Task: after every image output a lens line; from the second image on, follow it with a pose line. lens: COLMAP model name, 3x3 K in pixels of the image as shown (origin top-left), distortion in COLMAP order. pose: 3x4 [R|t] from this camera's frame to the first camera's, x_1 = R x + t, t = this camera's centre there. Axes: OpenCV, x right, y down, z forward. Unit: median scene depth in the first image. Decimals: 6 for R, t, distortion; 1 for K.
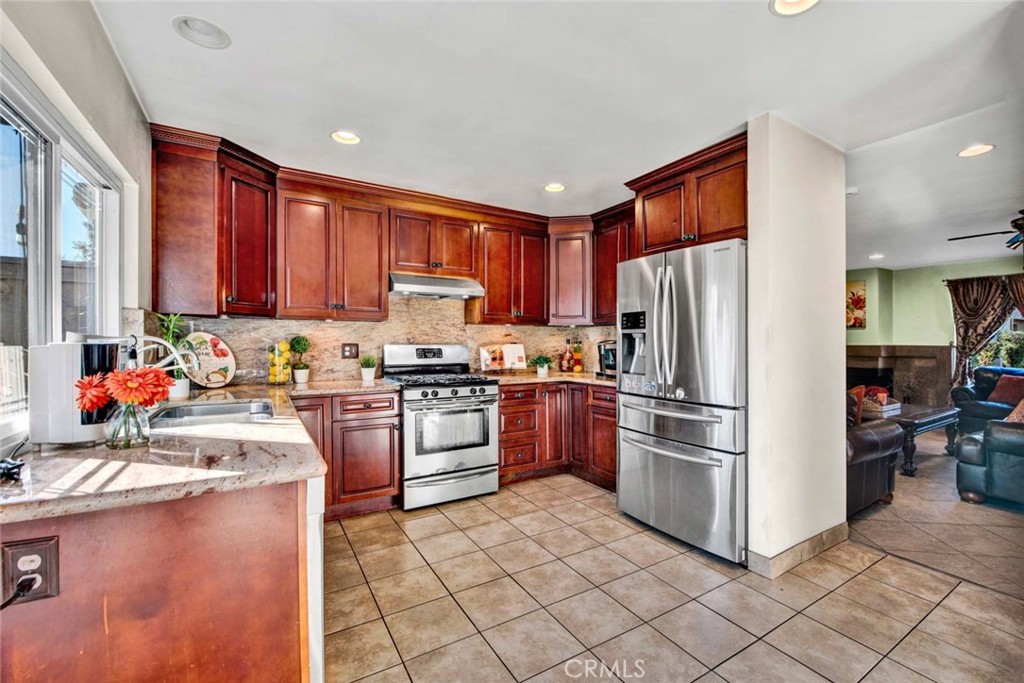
lens RADIAL K [[418.8, 0, 518.0], [0, 418.8, 343.0], [0, 0, 1]] dist [-0.020163, -0.001769]
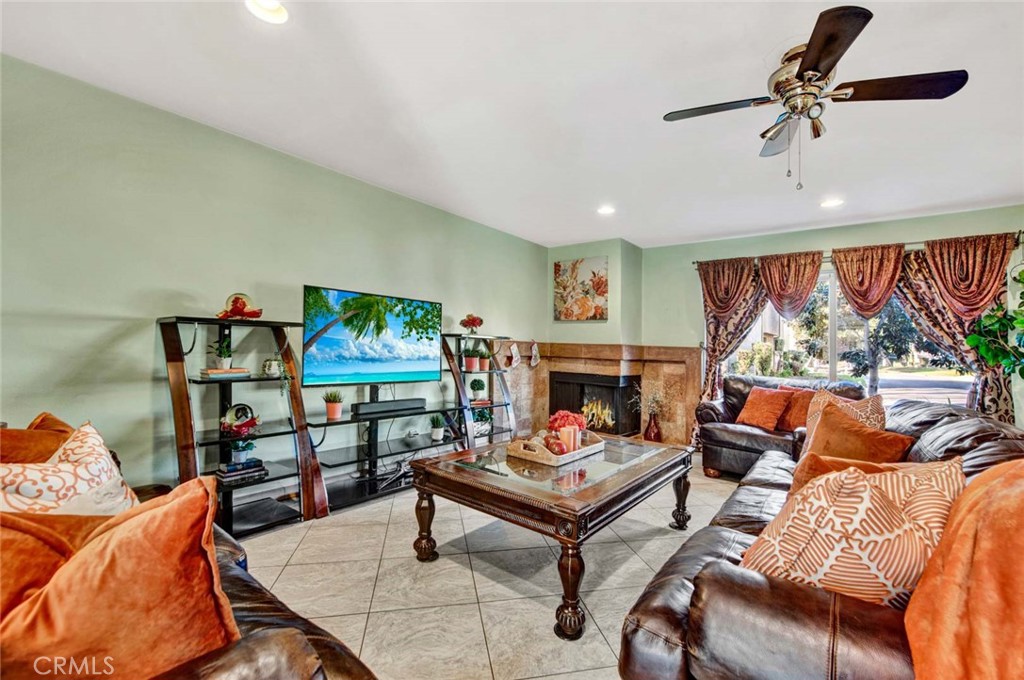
lens RADIAL K [[422.6, 0, 521.1], [0, 422.6, 334.3], [0, 0, 1]] dist [-0.017635, -0.000871]
pose [[0.921838, 0.046358, 0.384793, 0.453243], [-0.035277, 0.998736, -0.035811, 0.023664], [-0.385966, 0.019437, 0.922308, 0.408880]]
